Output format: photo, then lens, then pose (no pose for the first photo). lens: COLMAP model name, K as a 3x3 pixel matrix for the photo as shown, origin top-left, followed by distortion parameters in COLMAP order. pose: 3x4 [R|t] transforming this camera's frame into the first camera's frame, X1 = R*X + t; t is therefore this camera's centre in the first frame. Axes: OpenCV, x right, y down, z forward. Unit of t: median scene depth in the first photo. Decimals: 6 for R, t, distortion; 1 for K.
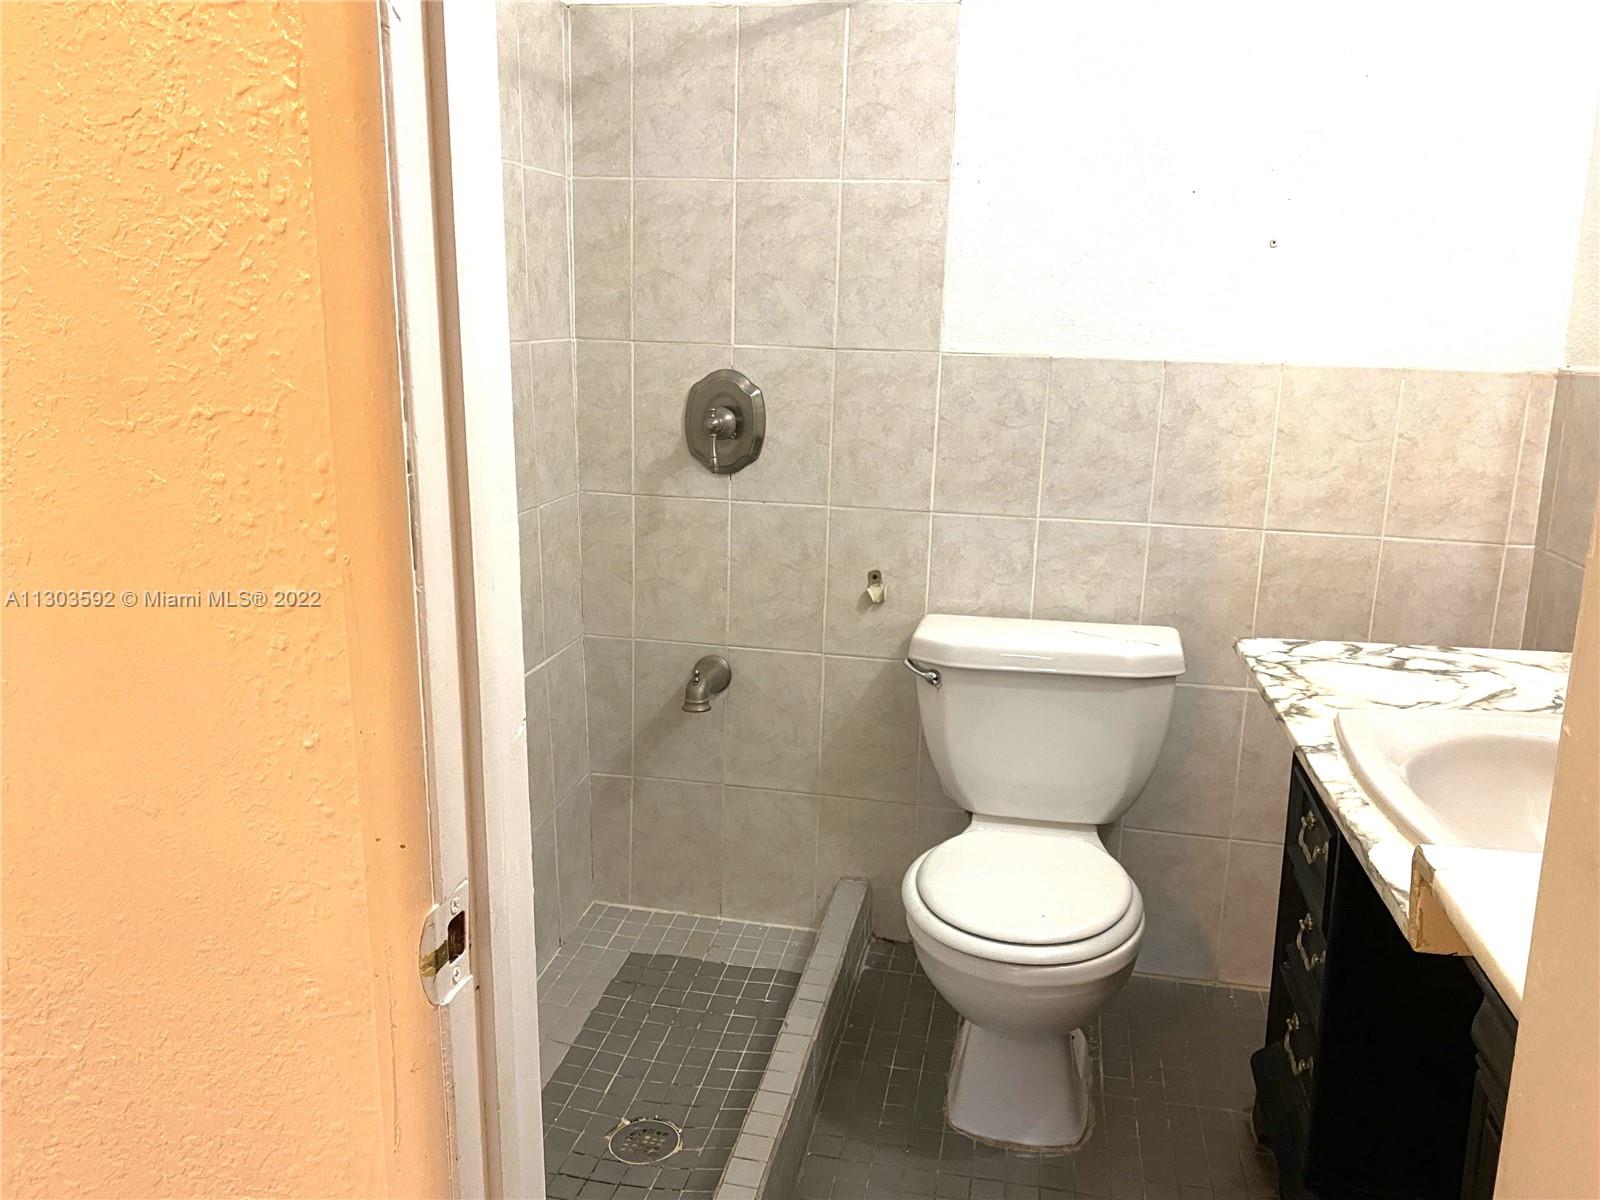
lens RADIAL K [[1230.3, 0, 785.7], [0, 1230.3, 585.6], [0, 0, 1]] dist [0.028431, -0.028883]
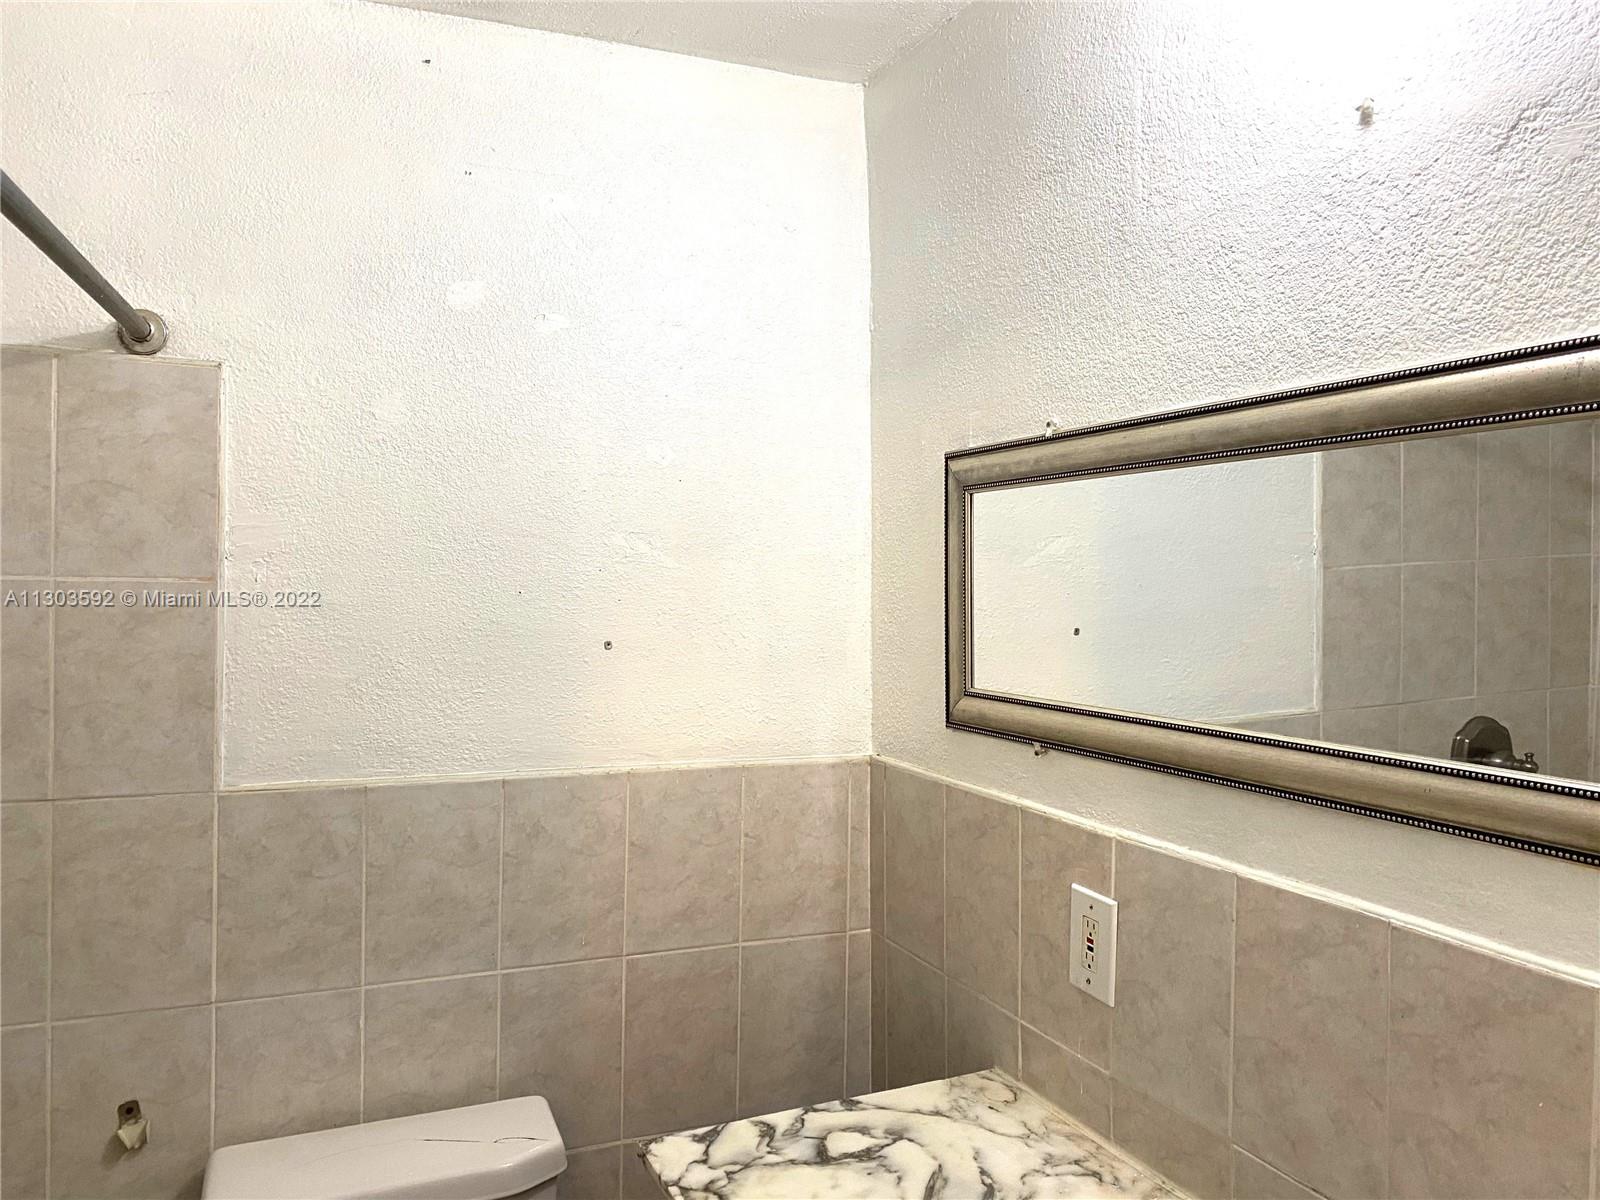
lens RADIAL K [[1230.3, 0, 783.5], [0, 1230.3, 608.1], [0, 0, 1]] dist [0.028431, -0.028883]
pose [[0.820648, -0.028080, 0.570744, -0.018528], [0.125986, 0.983105, -0.132782, -0.160087], [-0.557373, 0.180874, 0.810321, 0.173845]]
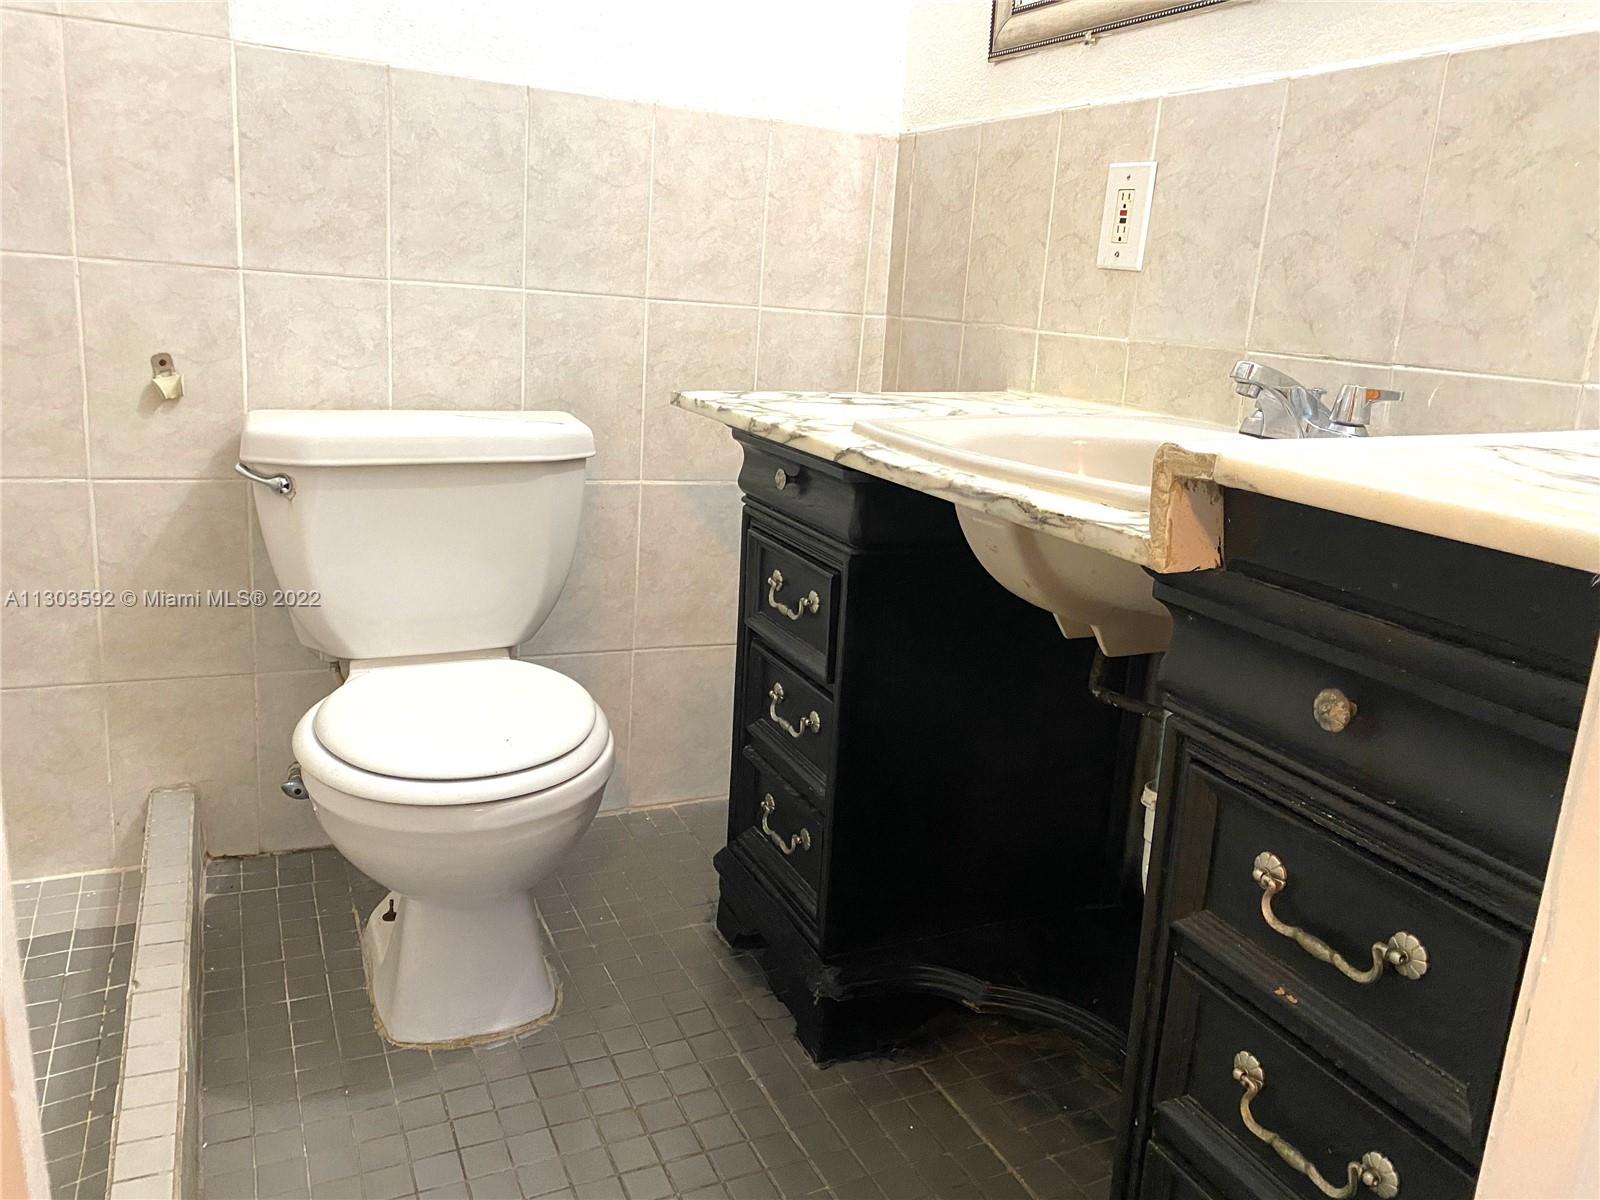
lens RADIAL K [[1230.3, 0, 802.5], [0, 1230.3, 595.9], [0, 0, 1]] dist [0.028431, -0.028883]
pose [[0.801325, -0.116466, 0.586782, -0.072583], [0.073800, 0.992619, 0.096234, 0.092251], [-0.593659, -0.033810, 0.804006, 0.209264]]
